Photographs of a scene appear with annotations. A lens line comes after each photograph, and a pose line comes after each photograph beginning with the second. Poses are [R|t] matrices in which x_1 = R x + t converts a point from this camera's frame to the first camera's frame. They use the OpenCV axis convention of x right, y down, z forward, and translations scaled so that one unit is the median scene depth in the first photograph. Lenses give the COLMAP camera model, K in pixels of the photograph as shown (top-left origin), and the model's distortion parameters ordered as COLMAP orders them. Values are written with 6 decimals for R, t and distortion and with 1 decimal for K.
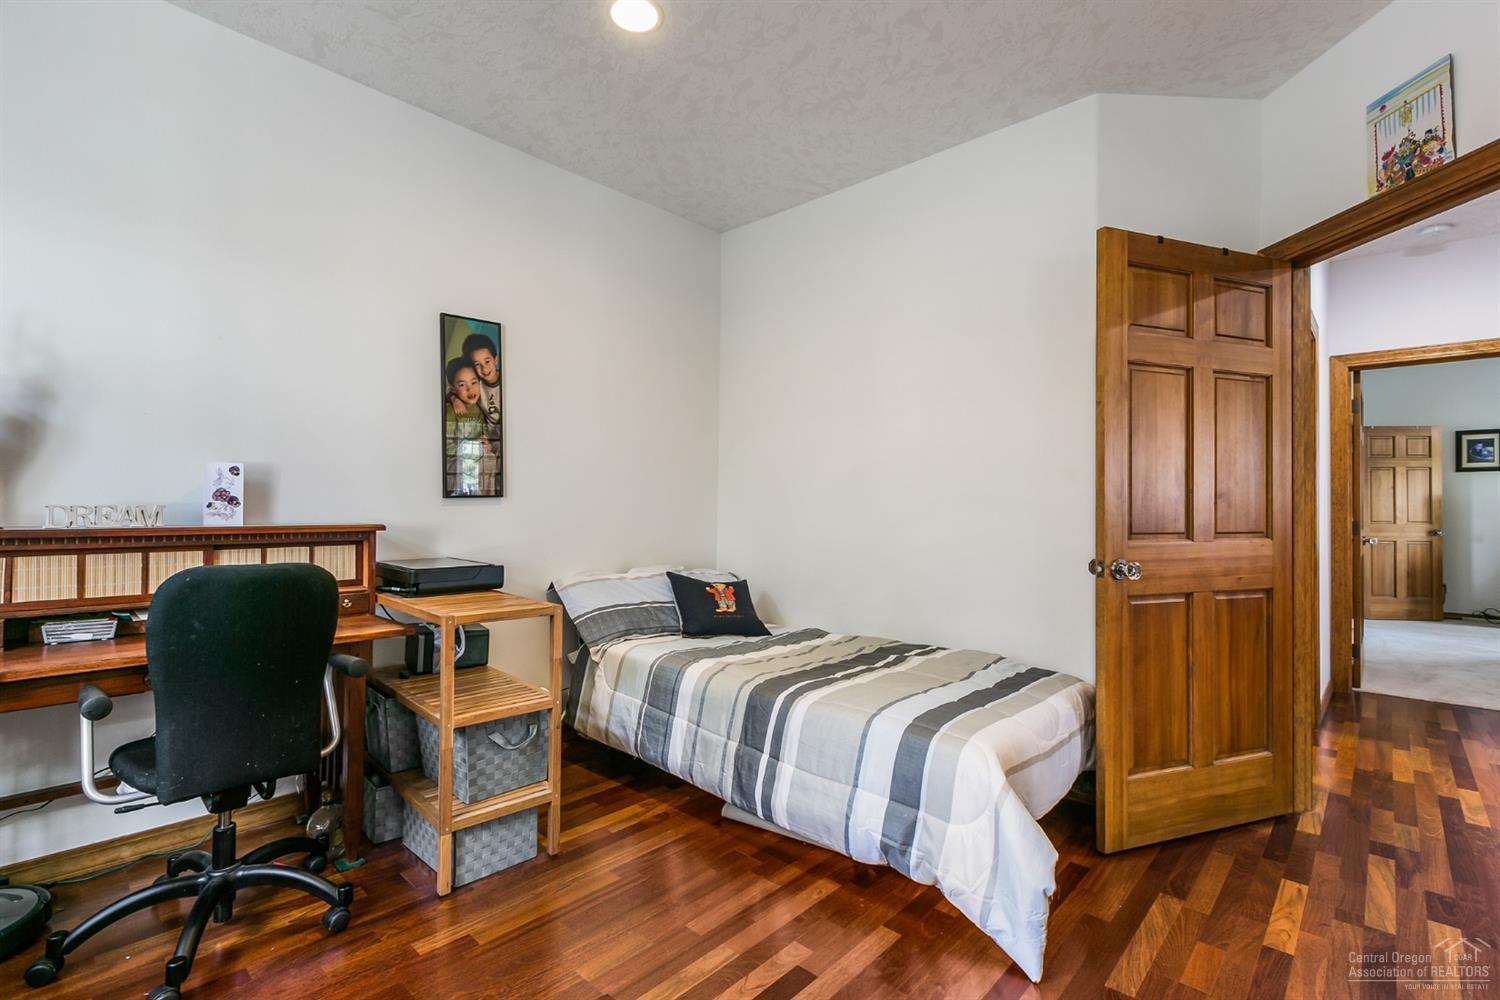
lens RADIAL K [[678.2, 0, 749.9], [0, 678.2, 504.9], [0, 0, 1]] dist [-0.000230, -0.000079]
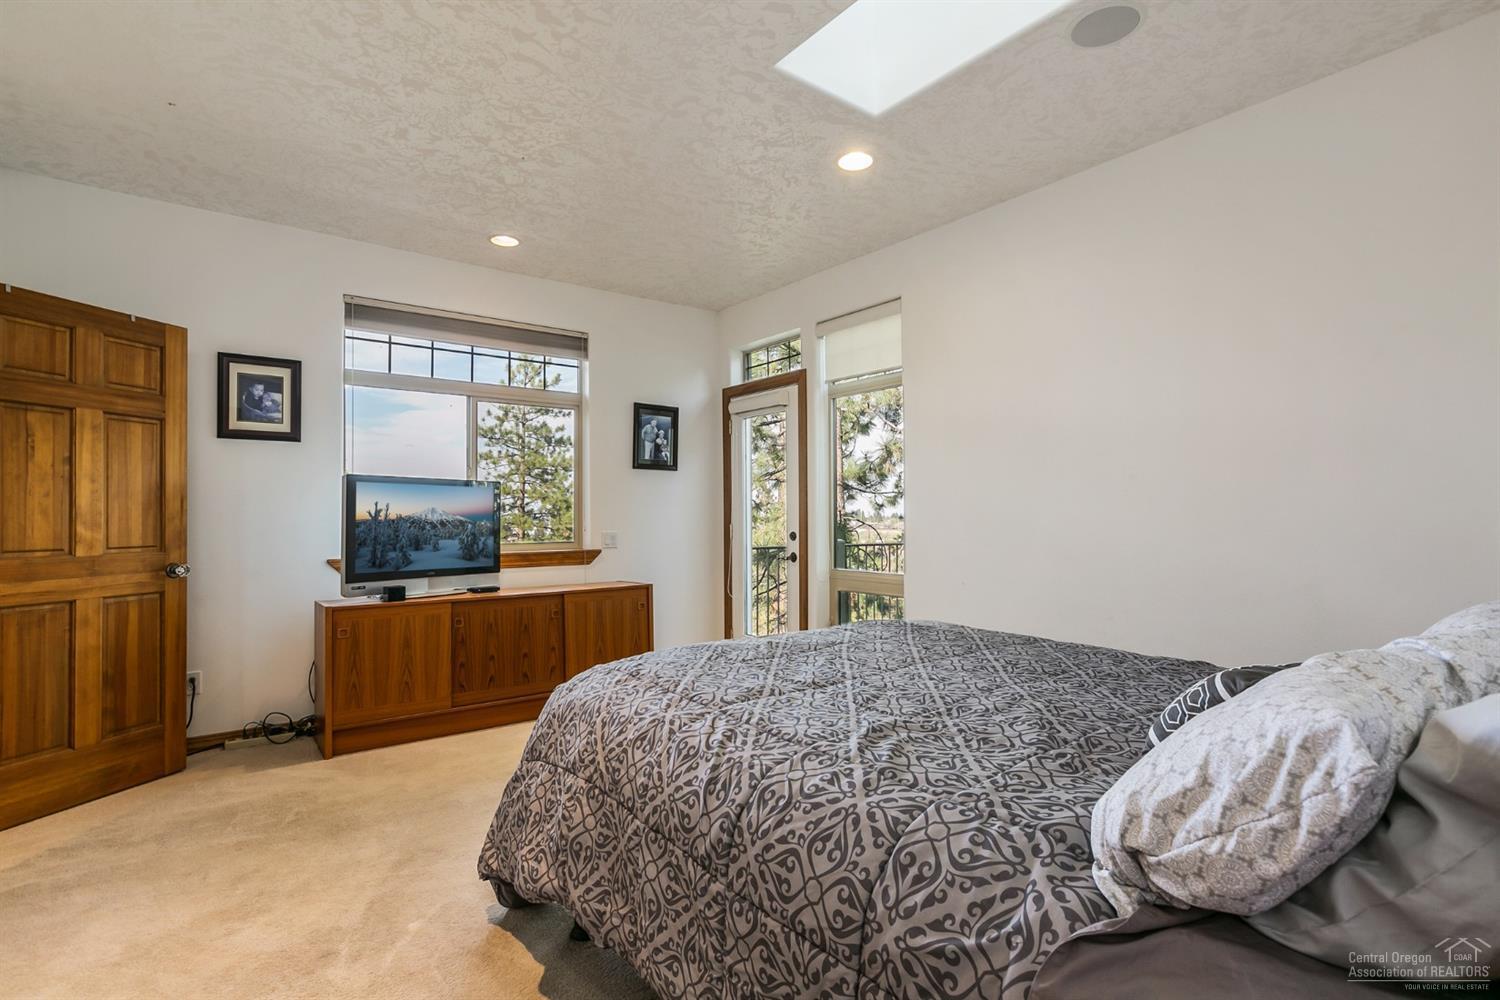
lens RADIAL K [[718.4, 0, 751.4], [0, 718.4, 500.5], [0, 0, 1]] dist [0.004496, 0.000104]
pose [[0.154417, 0.018701, 0.987829, 0.610915], [0.001067, 0.999817, -0.019095, 0.005424], [-0.988005, 0.004003, 0.154369, 0.561185]]
